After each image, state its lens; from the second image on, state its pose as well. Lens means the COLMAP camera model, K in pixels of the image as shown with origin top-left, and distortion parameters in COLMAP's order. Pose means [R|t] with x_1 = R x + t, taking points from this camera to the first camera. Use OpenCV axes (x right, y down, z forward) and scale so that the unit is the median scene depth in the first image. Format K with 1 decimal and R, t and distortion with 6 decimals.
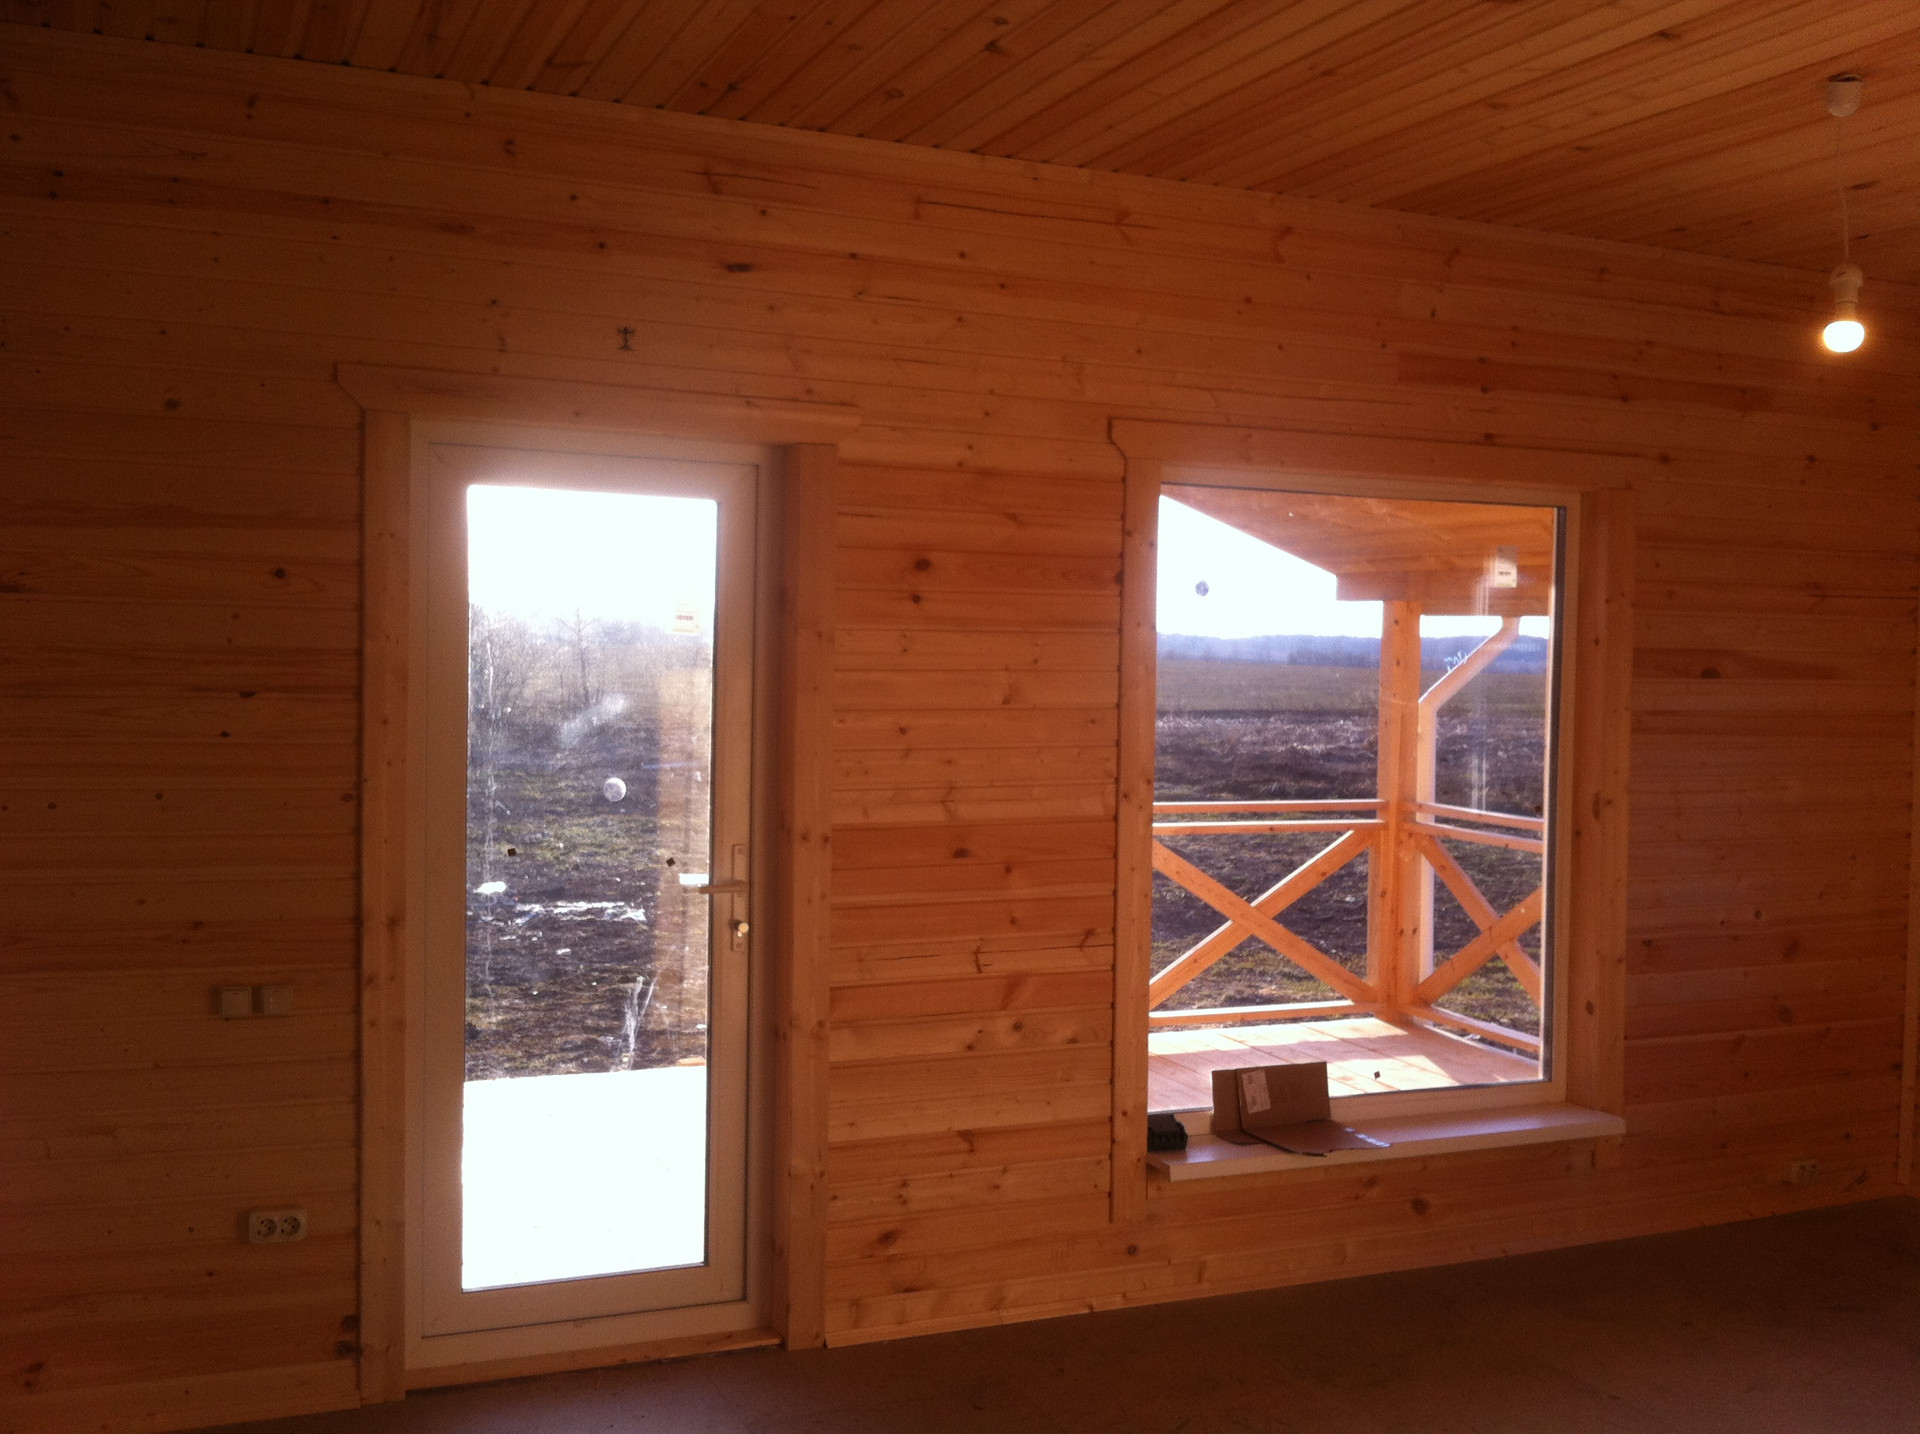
lens RADIAL K [[1869.1, 0, 1022.8], [0, 1869.1, 743.0], [0, 0, 1]] dist [-0.044710, 0.000000]
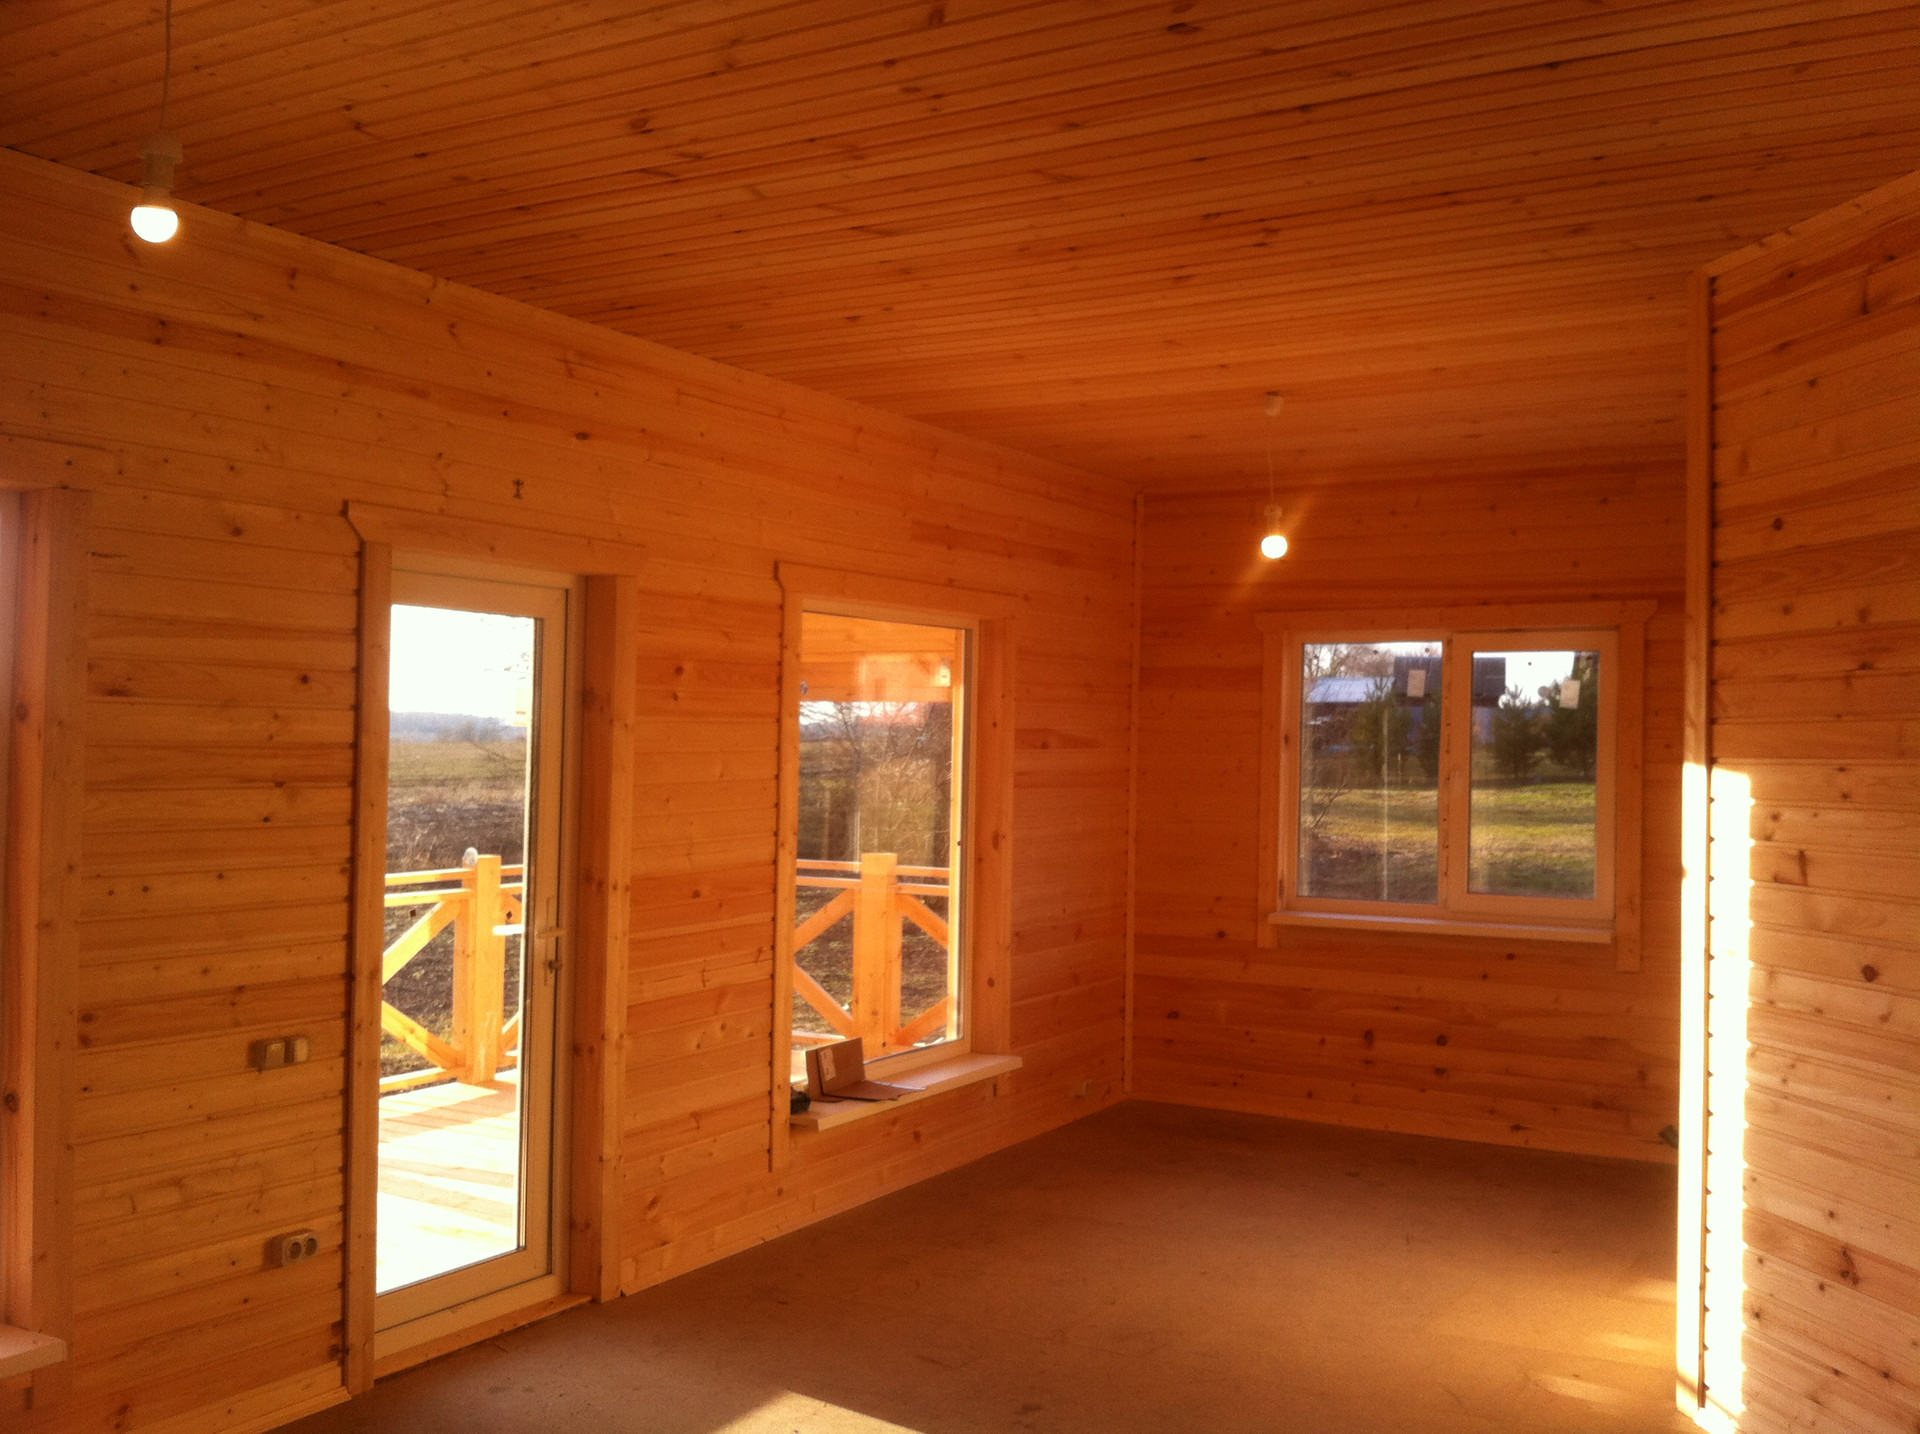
lens RADIAL K [[1869.1, 0, 1000.9], [0, 1869.1, 724.2], [0, 0, 1]] dist [-0.044710, 0.000000]
pose [[0.792542, -0.007812, 0.609767, -0.622840], [0.036876, 0.998702, -0.035134, -0.004637], [-0.608701, 0.050330, 0.791801, -0.150618]]
